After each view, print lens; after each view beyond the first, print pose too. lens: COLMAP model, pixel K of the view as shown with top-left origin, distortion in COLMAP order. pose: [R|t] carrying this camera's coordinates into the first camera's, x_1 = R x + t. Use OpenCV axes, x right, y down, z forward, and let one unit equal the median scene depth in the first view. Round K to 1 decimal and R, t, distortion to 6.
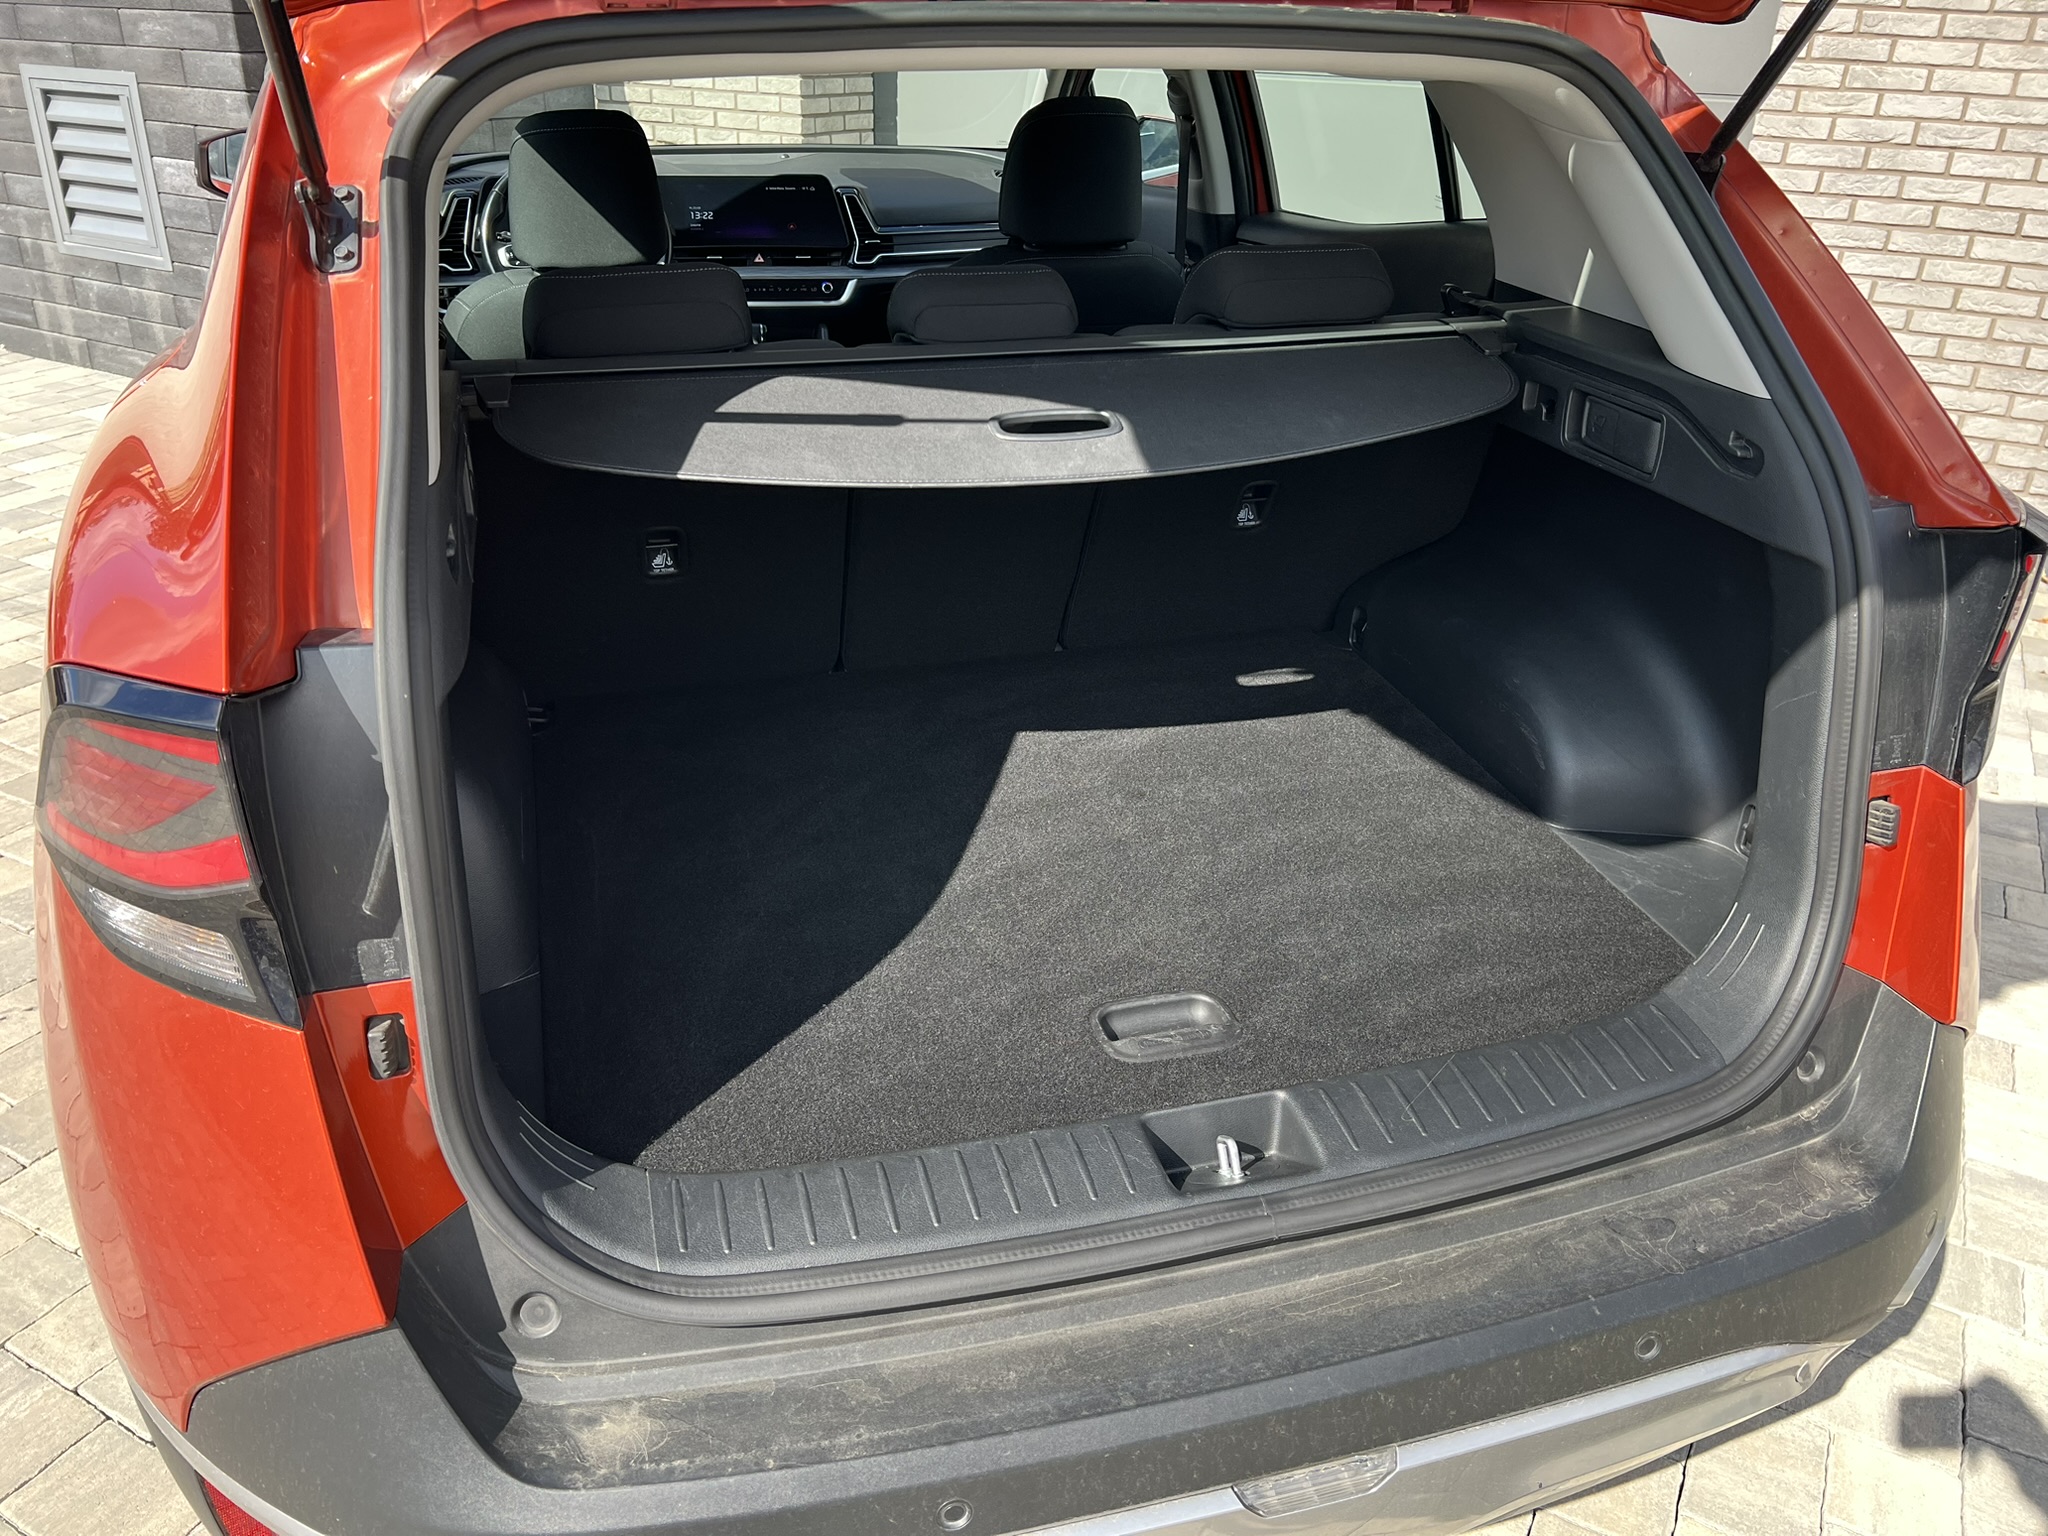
lens RADIAL K [[1576.1, 0, 1017.5], [0, 1576.1, 767.3], [0, 0, 1]] dist [0.035225, -0.046858]
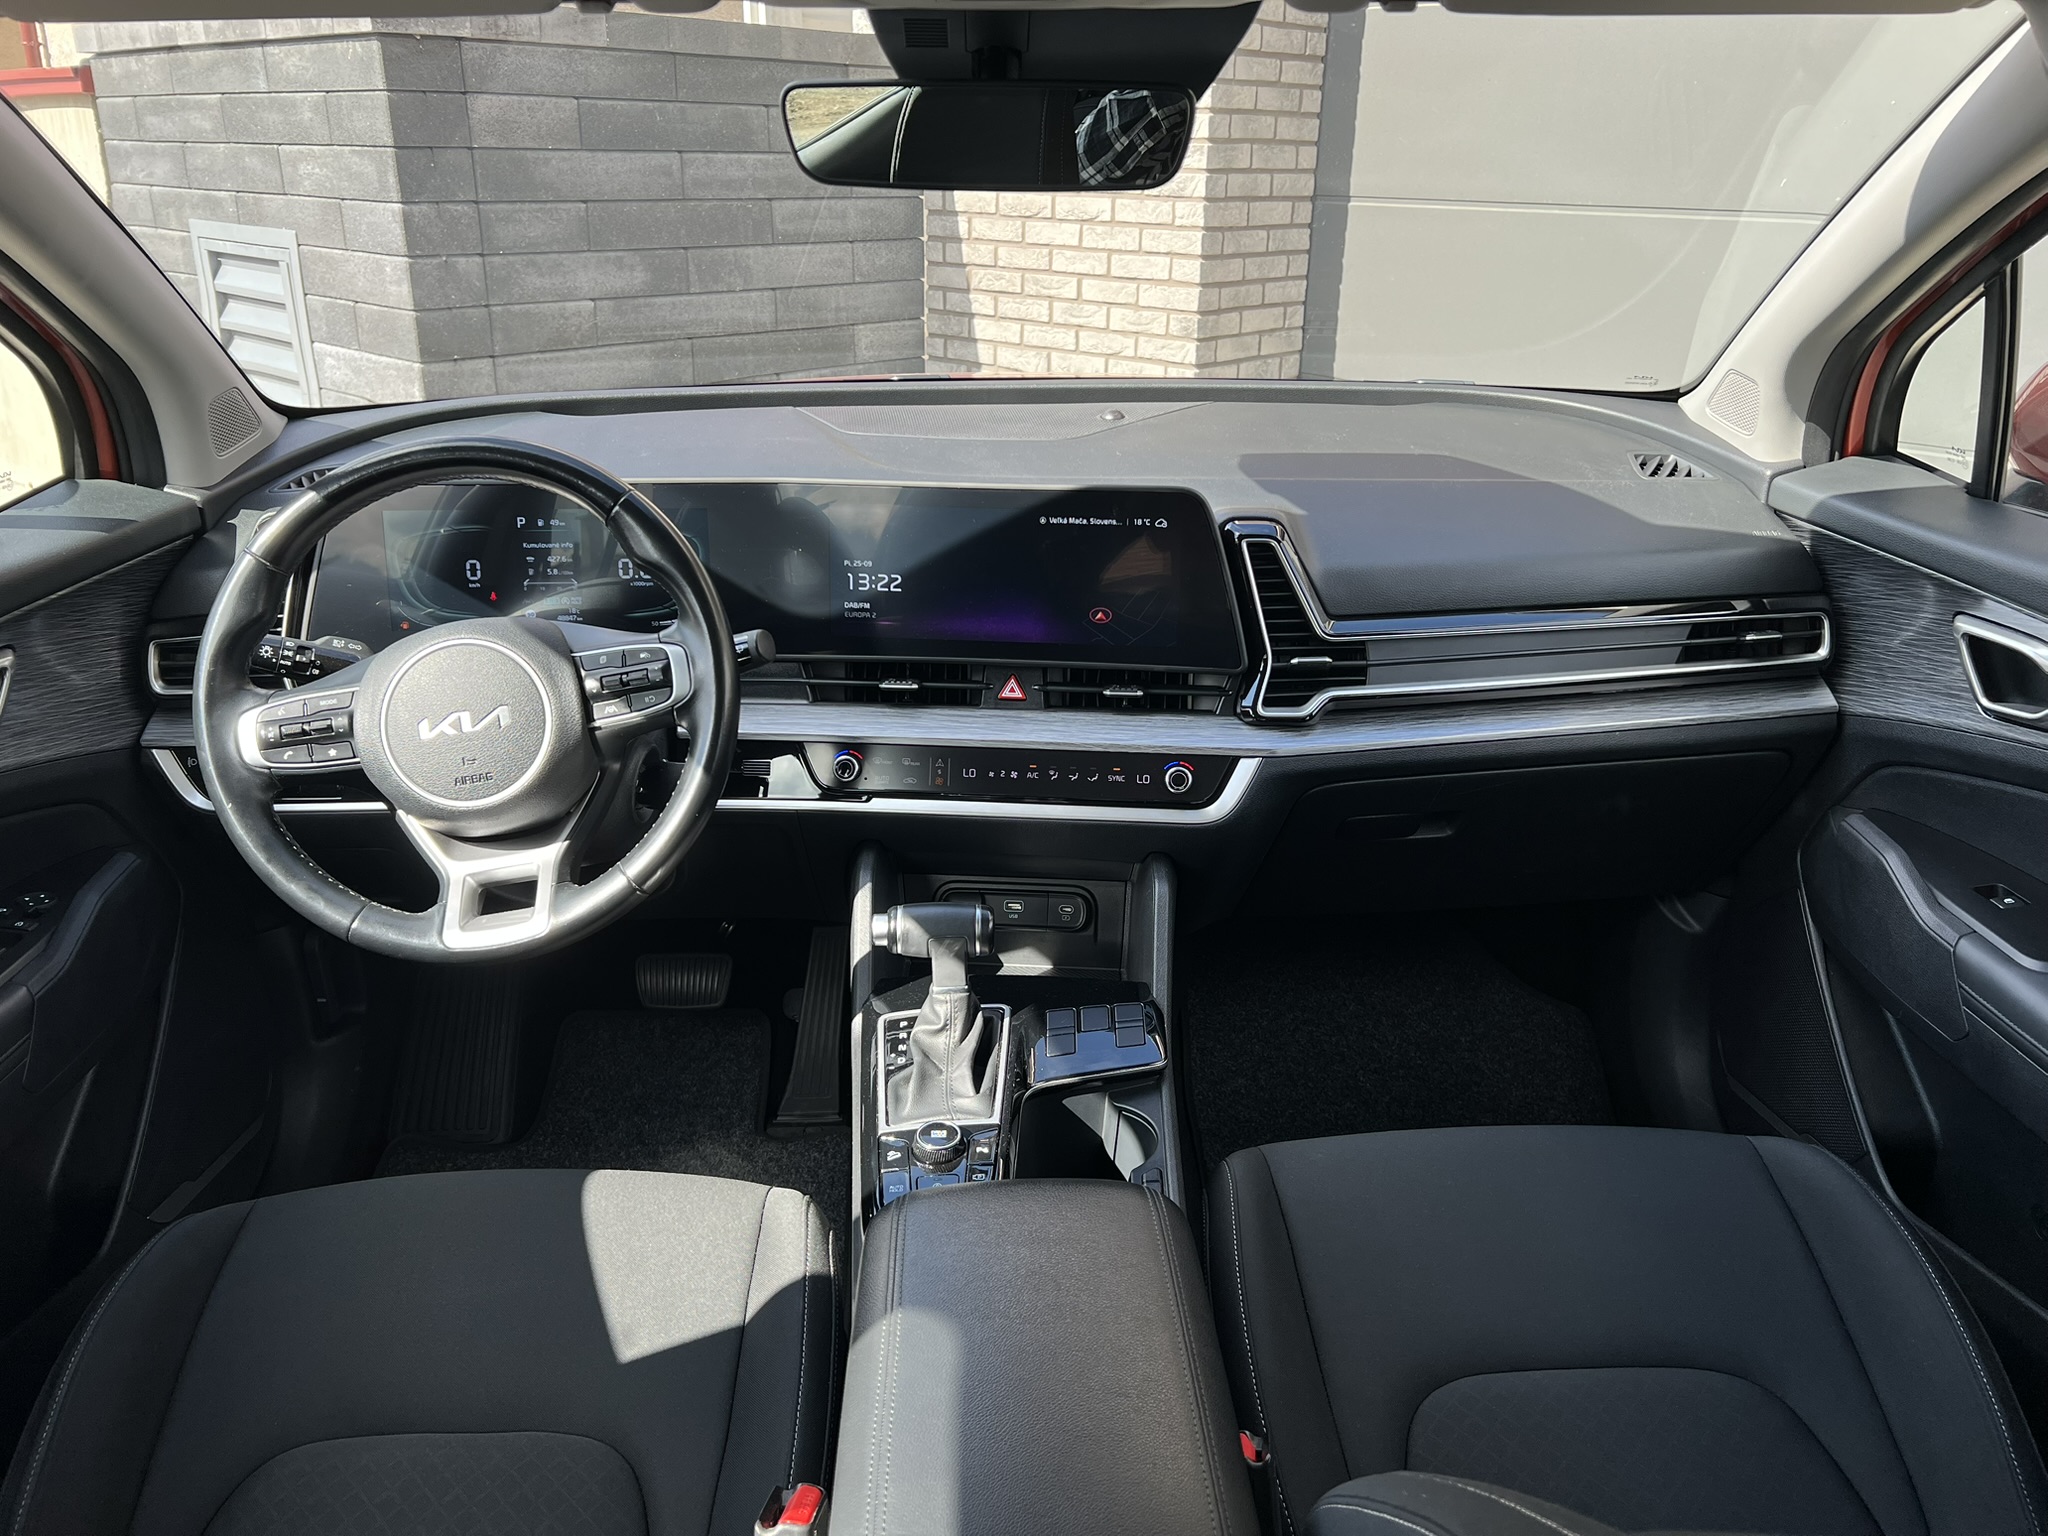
lens RADIAL K [[1576.1, 0, 1035.7], [0, 1576.1, 764.4], [0, 0, 1]] dist [0.035225, -0.046858]
pose [[0.971760, 0.068724, -0.225740, -0.042928], [-0.087159, 0.993536, -0.072727, -0.171753], [0.219283, 0.090348, 0.971469, 0.390148]]
